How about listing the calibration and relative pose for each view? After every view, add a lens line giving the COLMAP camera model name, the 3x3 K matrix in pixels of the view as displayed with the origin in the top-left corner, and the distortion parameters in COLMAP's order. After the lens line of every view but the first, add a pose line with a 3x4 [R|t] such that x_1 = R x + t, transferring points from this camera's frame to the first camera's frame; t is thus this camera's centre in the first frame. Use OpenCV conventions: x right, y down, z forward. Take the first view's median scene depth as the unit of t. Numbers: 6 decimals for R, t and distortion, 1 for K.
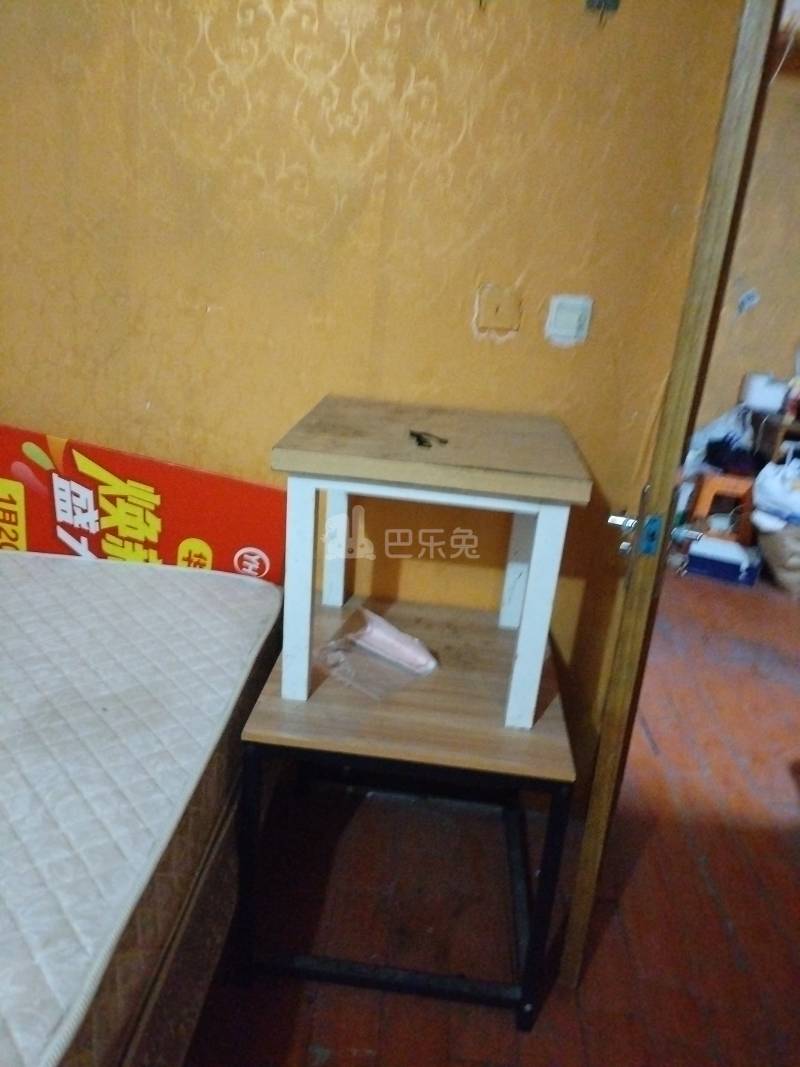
lens RADIAL K [[820.6, 0, 403.2], [0, 820.6, 530.2], [0, 0, 1]] dist [0.119264, -0.164020]
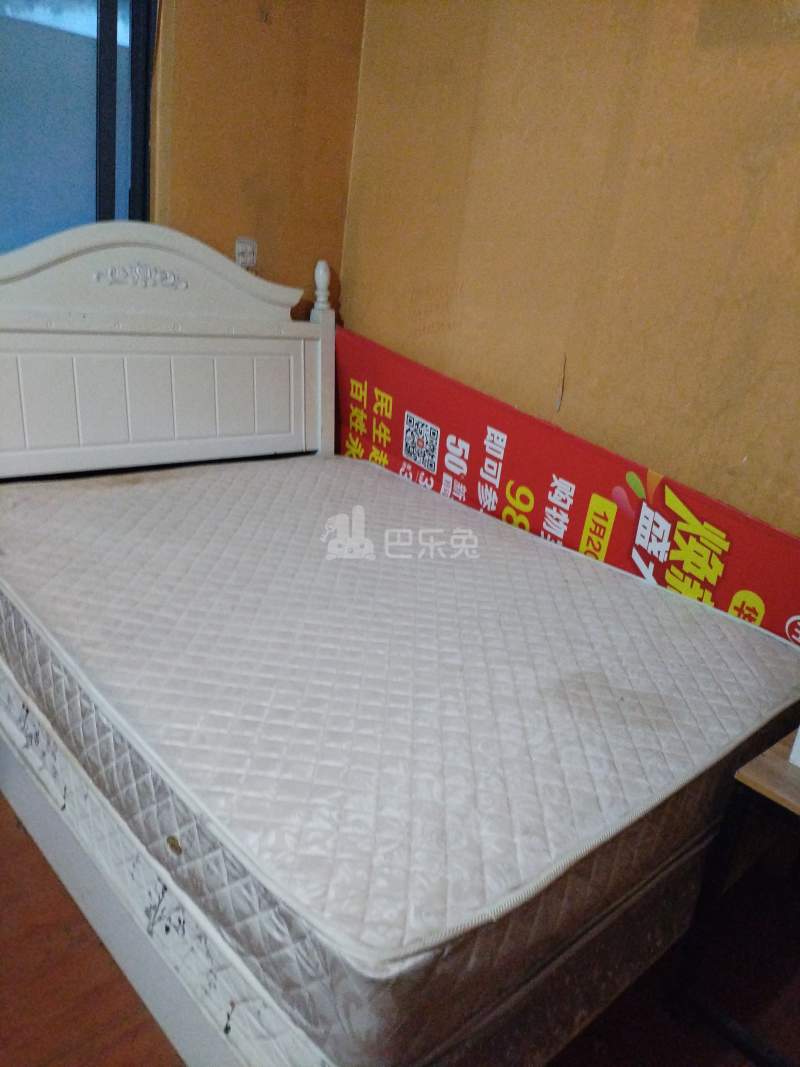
lens RADIAL K [[820.6, 0, 403.2], [0, 820.6, 530.2], [0, 0, 1]] dist [0.119264, -0.164020]
pose [[0.741801, 0.234438, -0.628308, 0.061427], [-0.283311, 0.958746, 0.023247, 0.036088], [0.607838, 0.160762, 0.777618, -0.085420]]
